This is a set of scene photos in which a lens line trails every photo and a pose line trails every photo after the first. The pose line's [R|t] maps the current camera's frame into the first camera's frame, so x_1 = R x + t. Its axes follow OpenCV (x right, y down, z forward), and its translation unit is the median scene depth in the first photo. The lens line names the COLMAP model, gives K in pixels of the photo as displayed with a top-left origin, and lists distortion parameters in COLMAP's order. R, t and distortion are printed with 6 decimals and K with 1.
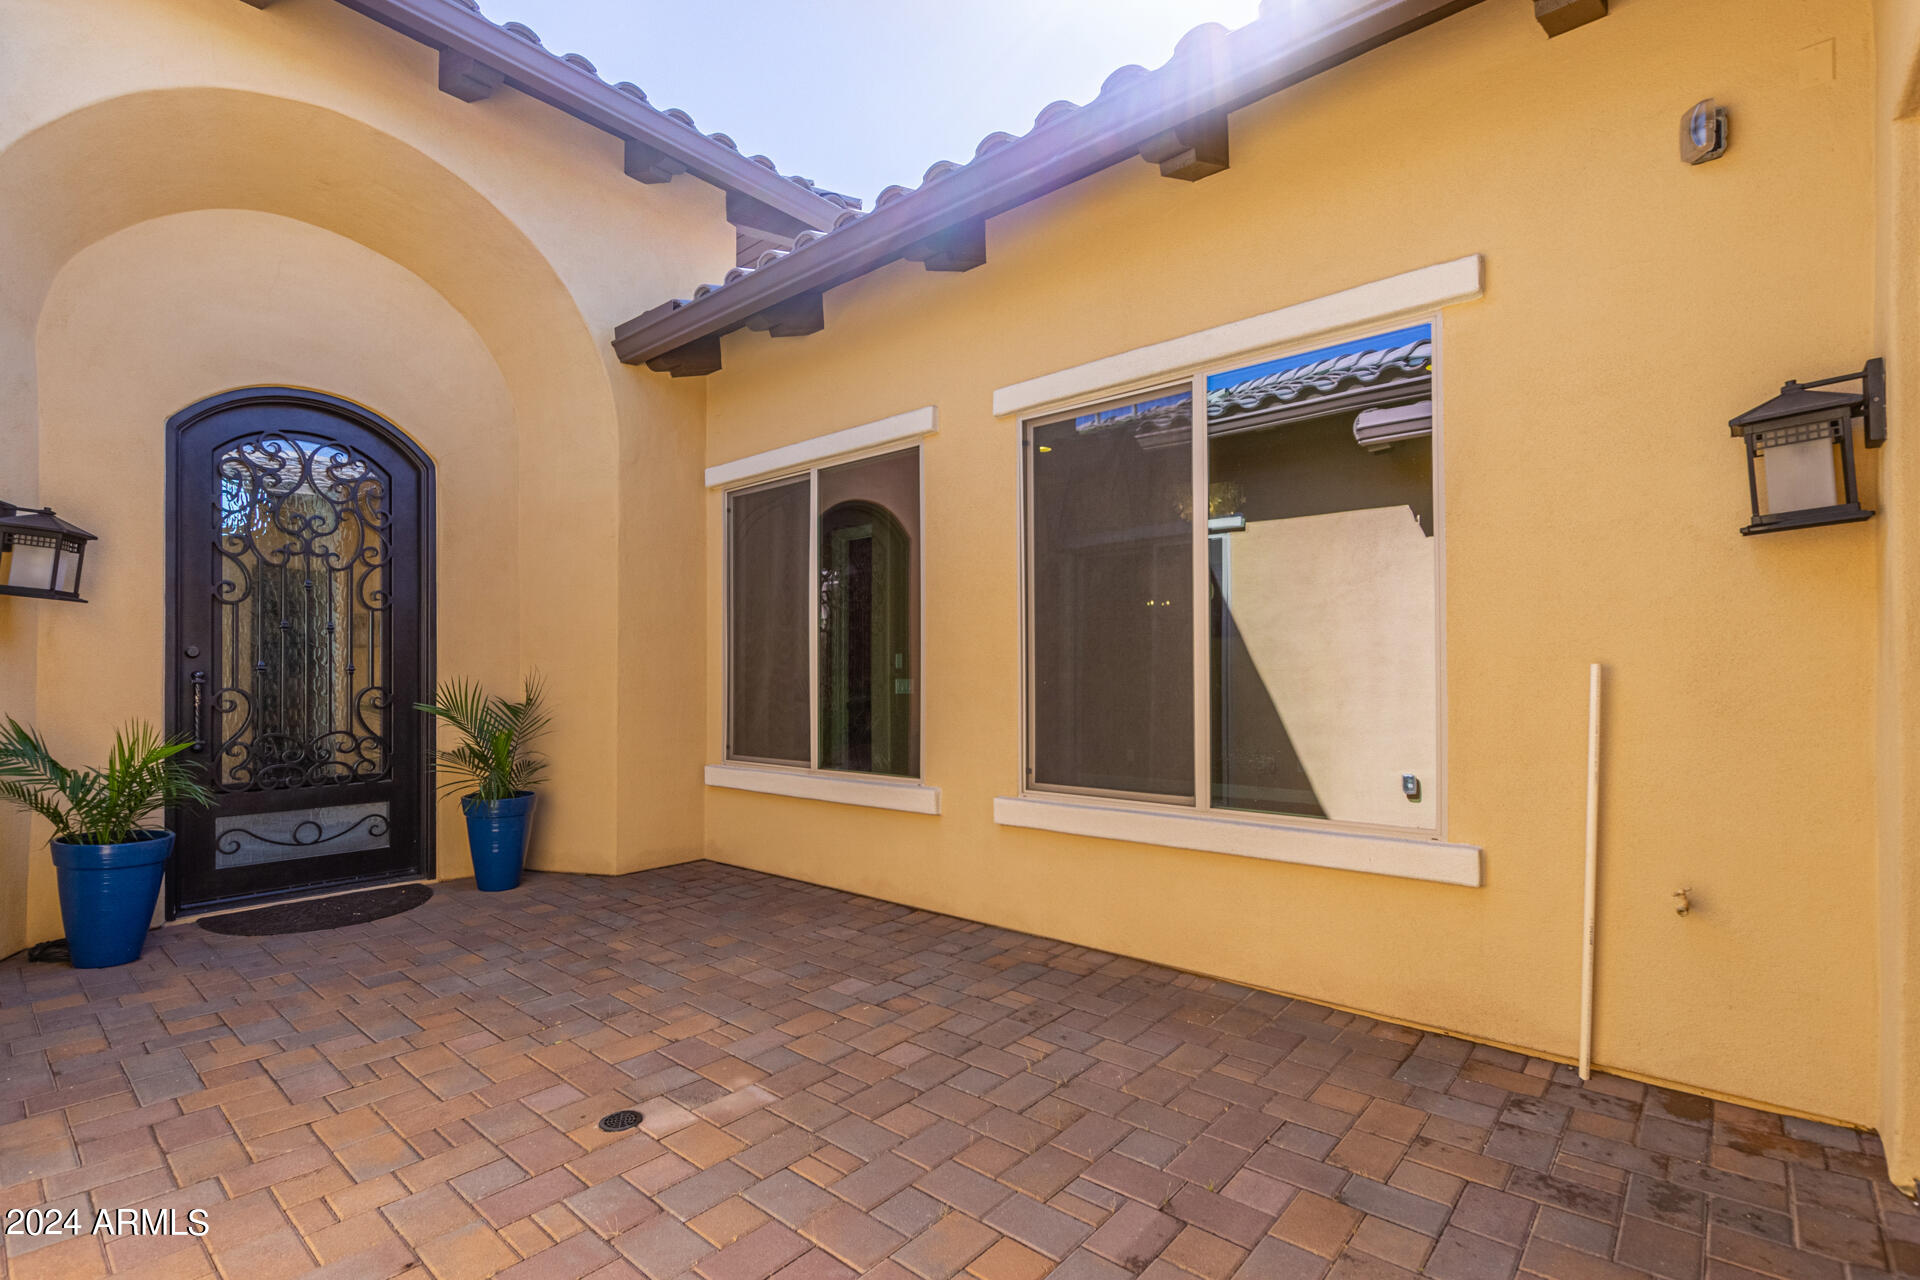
lens RADIAL K [[895.6, 0, 960.5], [0, 895.6, 672.7], [0, 0, 1]] dist [0.000641, -0.000218]
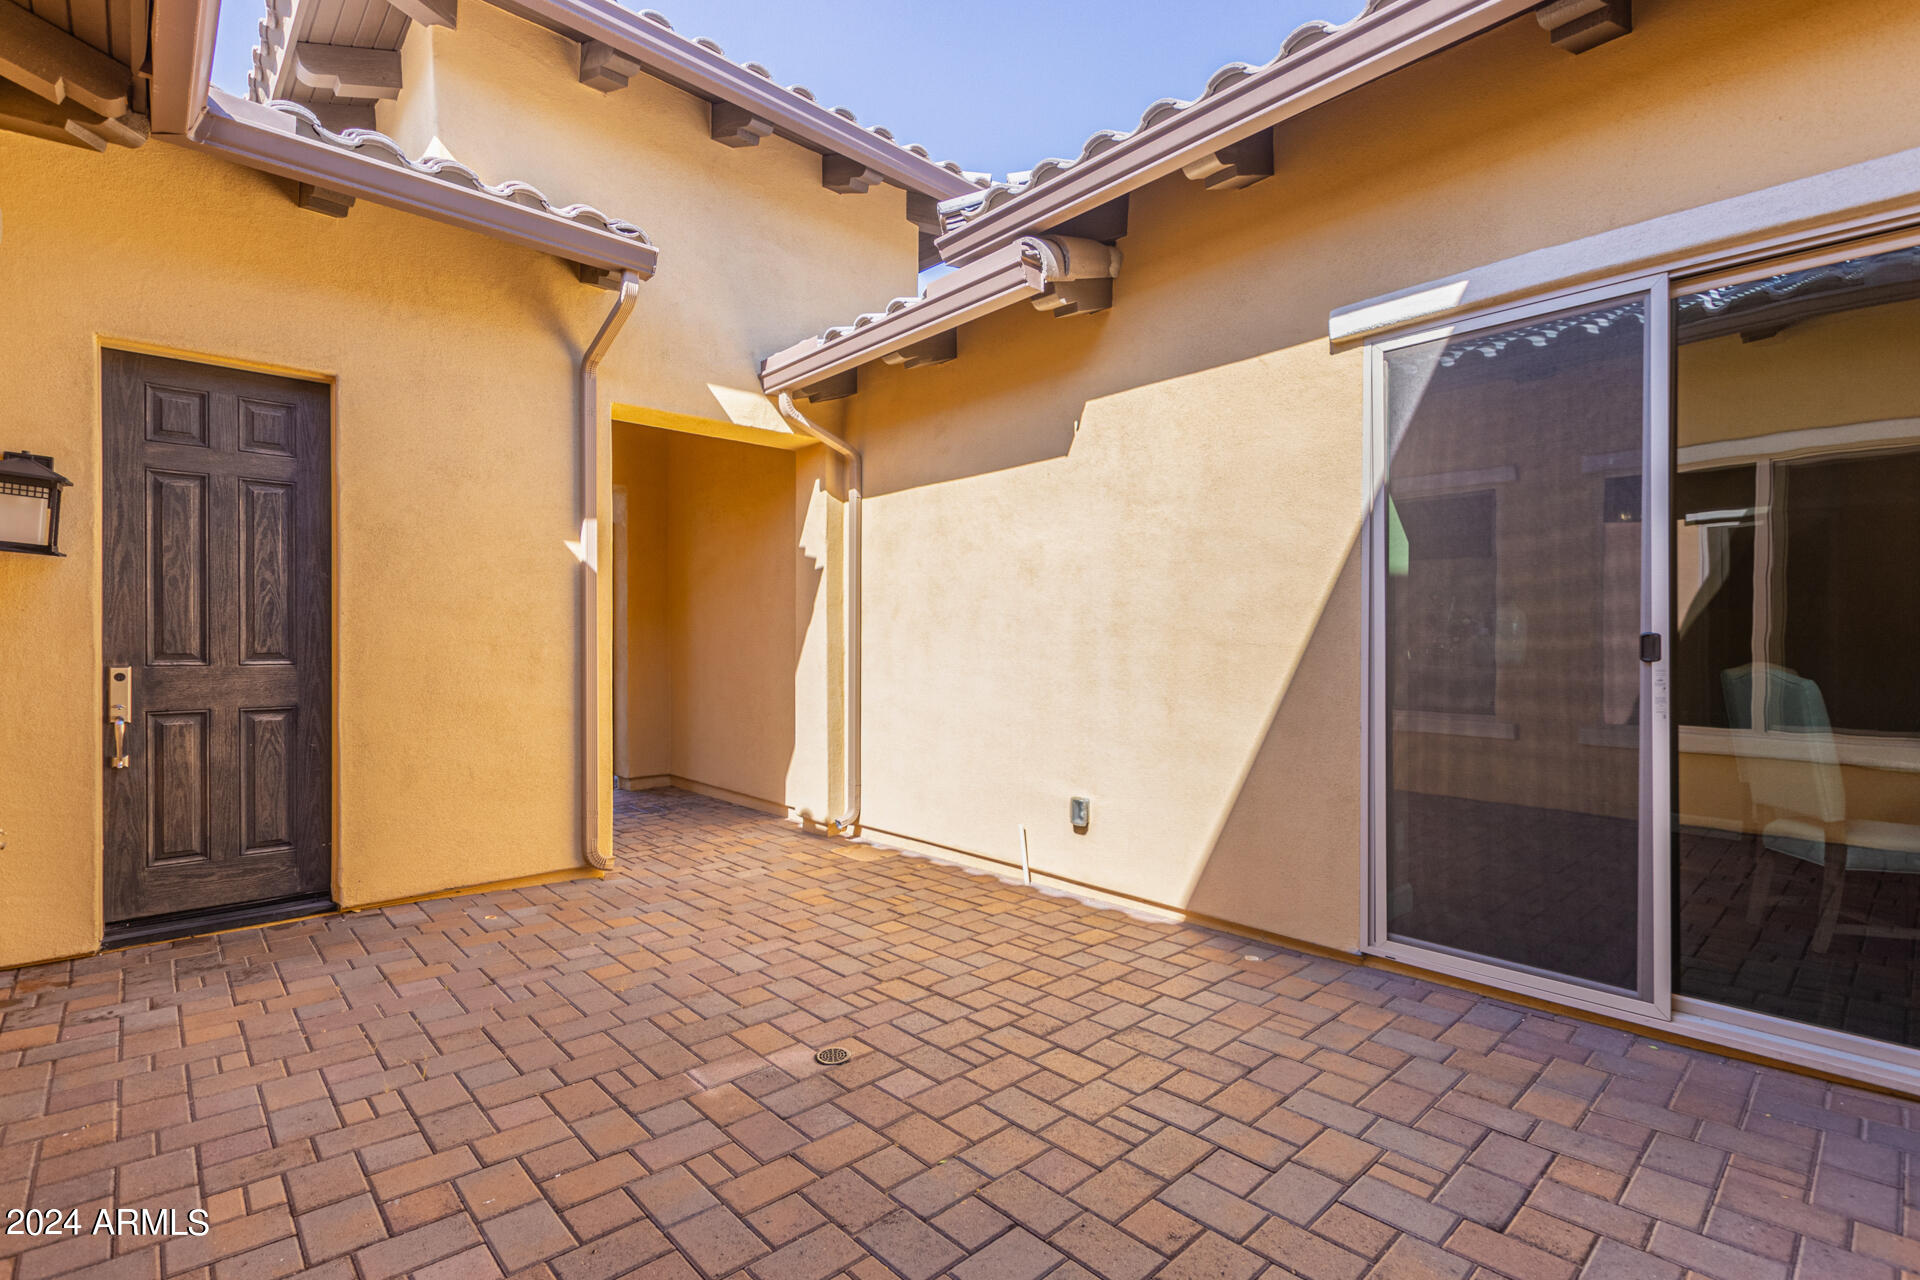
lens RADIAL K [[882.9, 0, 960.0], [0, 882.9, 640.0], [0, 0, 1]] dist [0.000964, -0.000073]
pose [[-0.994950, 0.007319, 0.100100, -0.643015], [0.006475, 0.999941, -0.008752, -0.003259], [-0.100158, -0.008060, -0.994939, 2.058980]]
